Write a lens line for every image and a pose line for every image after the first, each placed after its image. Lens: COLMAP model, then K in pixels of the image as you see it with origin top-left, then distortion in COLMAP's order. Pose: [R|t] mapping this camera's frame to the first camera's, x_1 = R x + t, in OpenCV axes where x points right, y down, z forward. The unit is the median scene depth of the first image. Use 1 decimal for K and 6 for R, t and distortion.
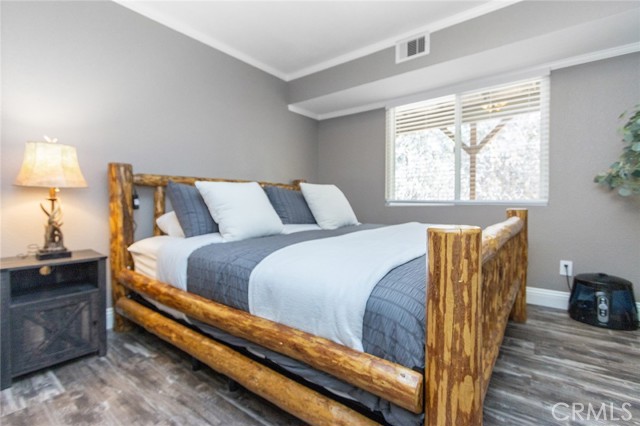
lens RADIAL K [[293.6, 0, 316.6], [0, 293.6, 210.9], [0, 0, 1]] dist [0.003029, -0.000944]
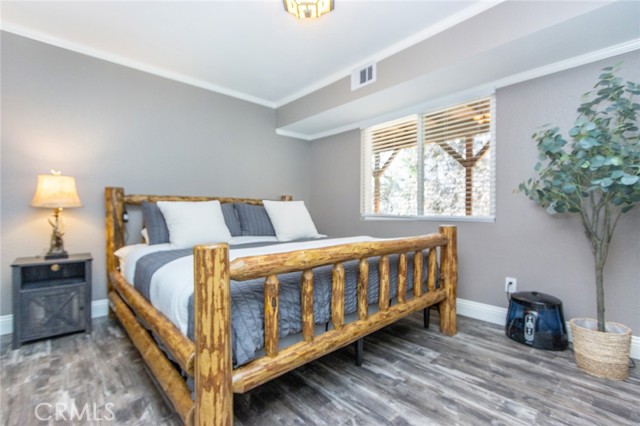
lens RADIAL K [[293.6, 0, 325.3], [0, 293.6, 214.3], [0, 0, 1]] dist [0.003029, -0.000944]
pose [[0.984548, 0.004811, -0.175048, 0.502567], [-0.008285, 0.999783, -0.019120, -0.025917], [0.174918, 0.020275, 0.984374, -0.116782]]
